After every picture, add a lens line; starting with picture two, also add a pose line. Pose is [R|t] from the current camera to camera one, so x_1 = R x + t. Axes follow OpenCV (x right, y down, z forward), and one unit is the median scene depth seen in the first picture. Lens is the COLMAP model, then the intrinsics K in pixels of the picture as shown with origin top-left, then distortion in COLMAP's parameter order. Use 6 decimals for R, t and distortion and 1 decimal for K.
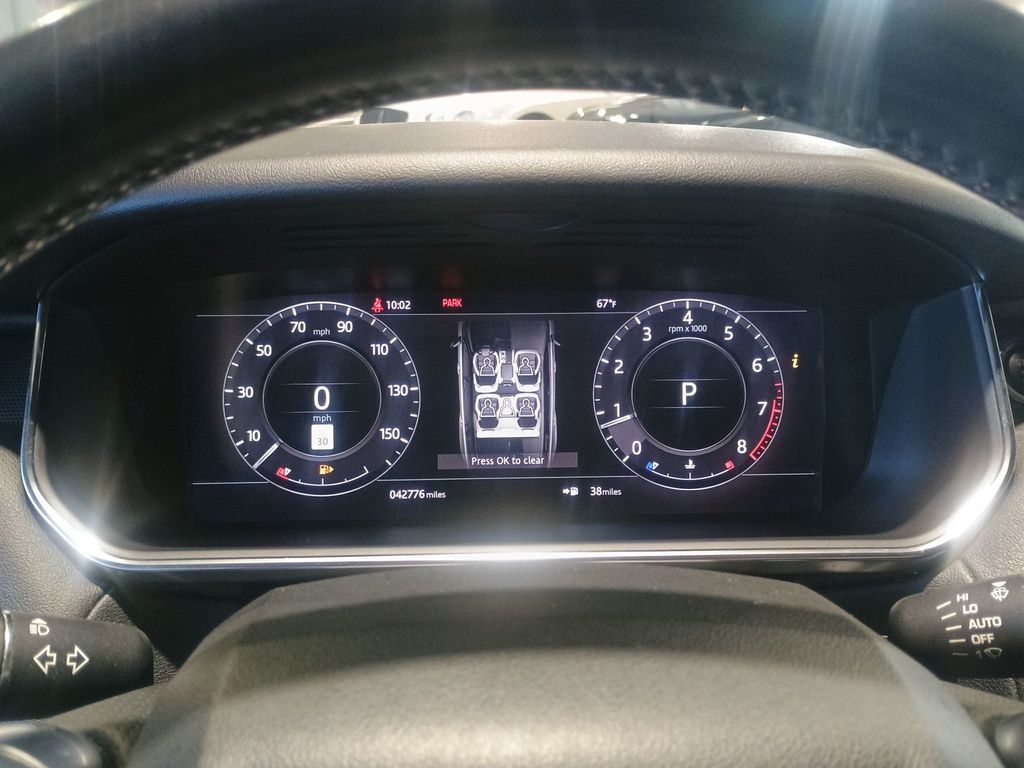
lens RADIAL K [[878.2, 0, 512.0], [0, 878.2, 384.0], [0, 0, 1]] dist [0.057077, -0.086179]
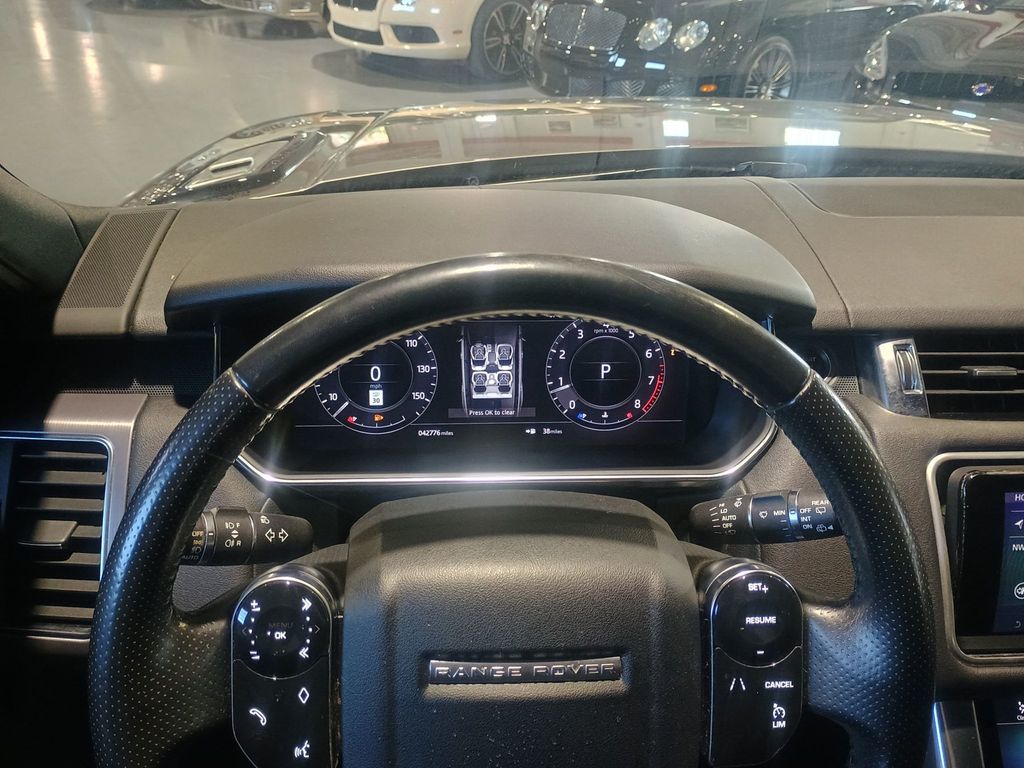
lens RADIAL K [[878.2, 0, 512.0], [0, 878.2, 384.0], [0, 0, 1]] dist [0.057077, -0.086179]
pose [[0.999311, 0.006618, 0.036511, -0.027151], [-0.011968, 0.988865, 0.148336, -0.202714], [-0.035122, -0.148671, 0.988263, -0.578616]]
